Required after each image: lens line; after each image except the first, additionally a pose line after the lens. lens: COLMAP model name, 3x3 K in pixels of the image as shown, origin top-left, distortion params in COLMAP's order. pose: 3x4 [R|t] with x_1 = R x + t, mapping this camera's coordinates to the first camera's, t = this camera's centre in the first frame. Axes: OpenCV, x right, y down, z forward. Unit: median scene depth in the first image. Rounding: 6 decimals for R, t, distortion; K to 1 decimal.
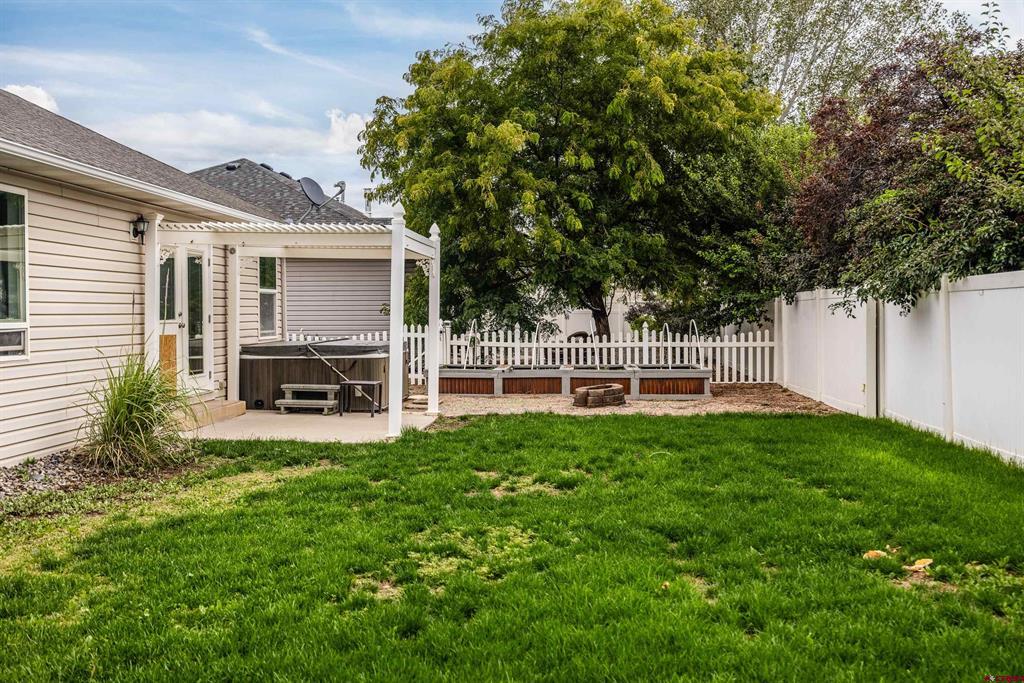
lens RADIAL K [[981.0, 0, 510.0], [0, 981.0, 326.8], [0, 0, 1]] dist [0.004671, 0.014811]
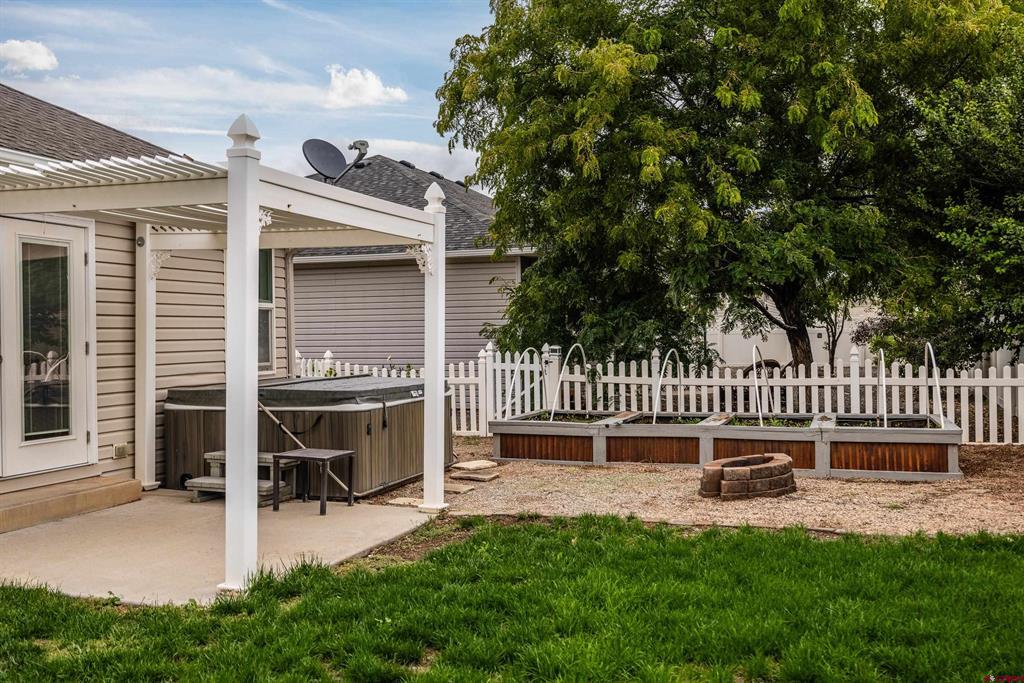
lens RADIAL K [[981.0, 0, 510.0], [0, 981.0, 326.8], [0, 0, 1]] dist [0.004671, 0.014811]
pose [[0.967909, -0.010522, -0.251080, 0.085563], [0.005084, 0.999738, -0.022299, -0.004721], [0.251249, 0.020307, 0.967710, 0.338177]]
